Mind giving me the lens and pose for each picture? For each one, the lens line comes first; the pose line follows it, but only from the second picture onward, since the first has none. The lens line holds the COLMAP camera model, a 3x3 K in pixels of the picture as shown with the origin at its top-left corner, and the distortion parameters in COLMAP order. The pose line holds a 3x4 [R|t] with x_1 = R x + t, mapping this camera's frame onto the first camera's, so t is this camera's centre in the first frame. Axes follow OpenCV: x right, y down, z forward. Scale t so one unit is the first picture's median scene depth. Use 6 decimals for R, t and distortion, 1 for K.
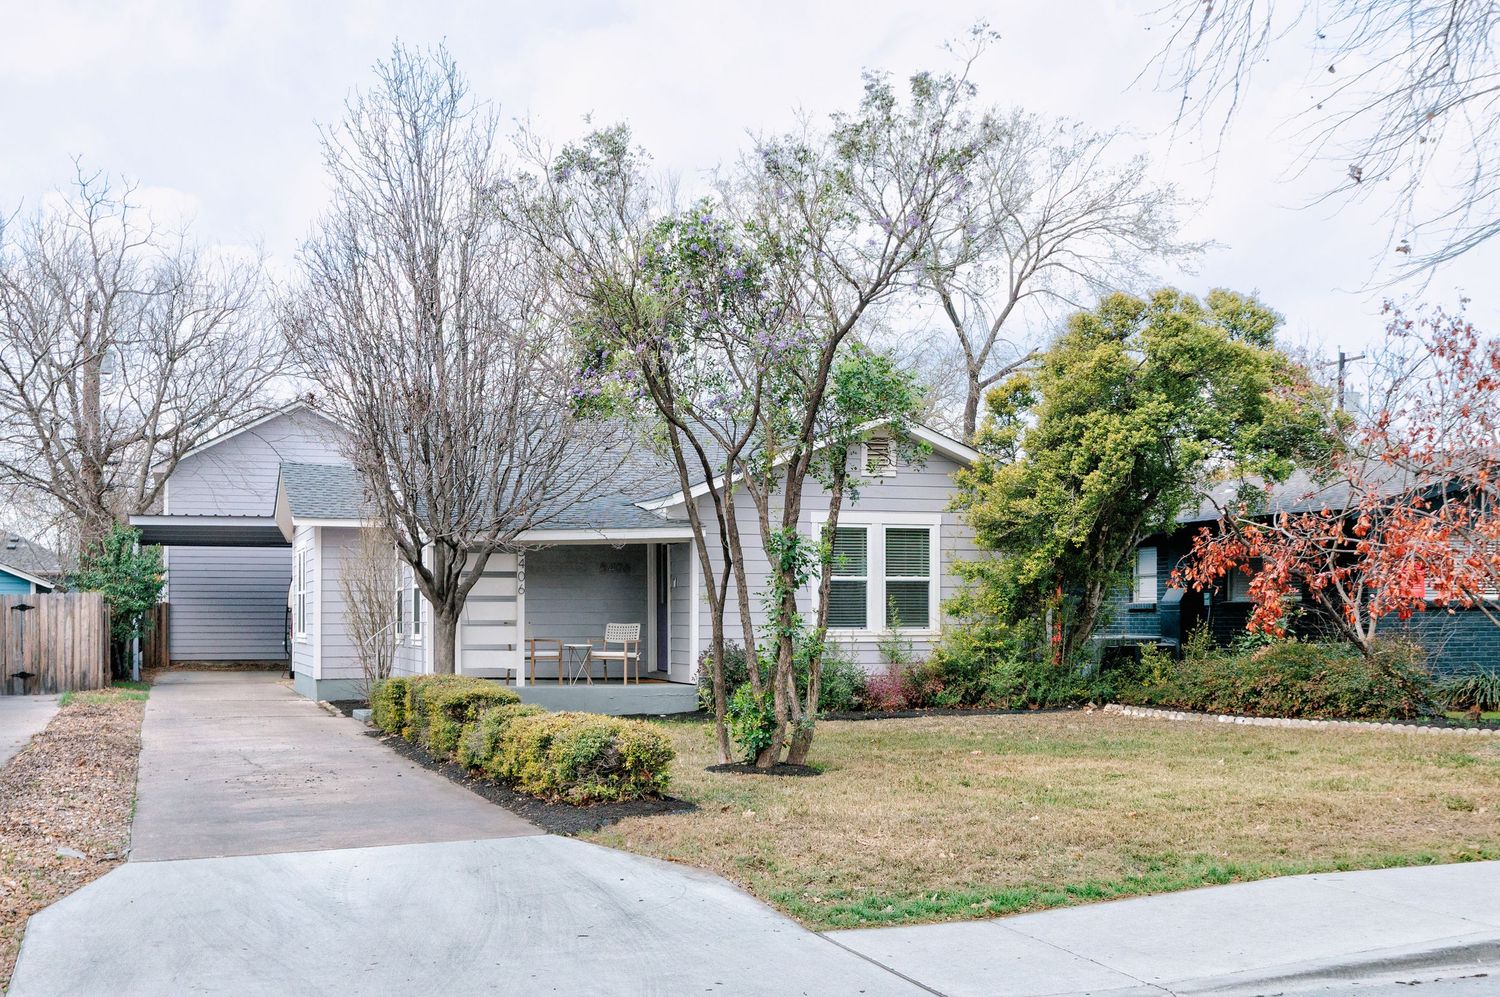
lens RADIAL K [[1564.9, 0, 745.7], [0, 1564.9, 590.6], [0, 0, 1]] dist [0.000336, 0.004114]
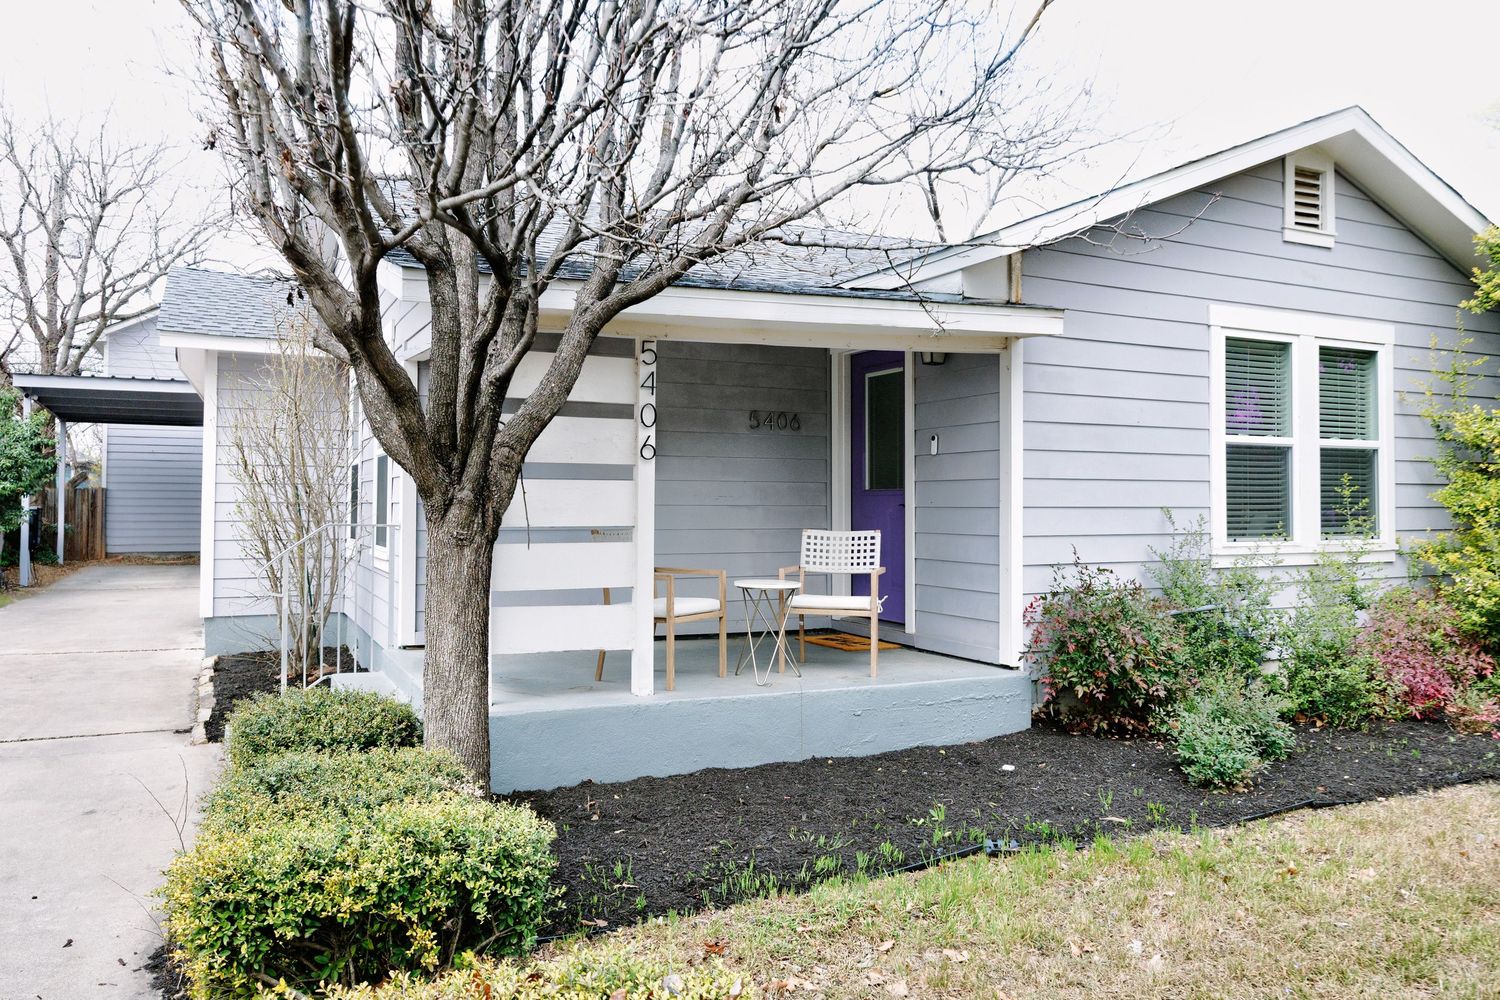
lens RADIAL K [[1069.3, 0, 757.6], [0, 1069.3, 455.2], [0, 0, 1]] dist [-0.002701, -0.002516]
pose [[0.993253, 0.009977, 0.115535, -0.140071], [-0.006725, 0.999571, -0.028506, 0.008024], [-0.115769, 0.027537, 0.992894, 0.695772]]
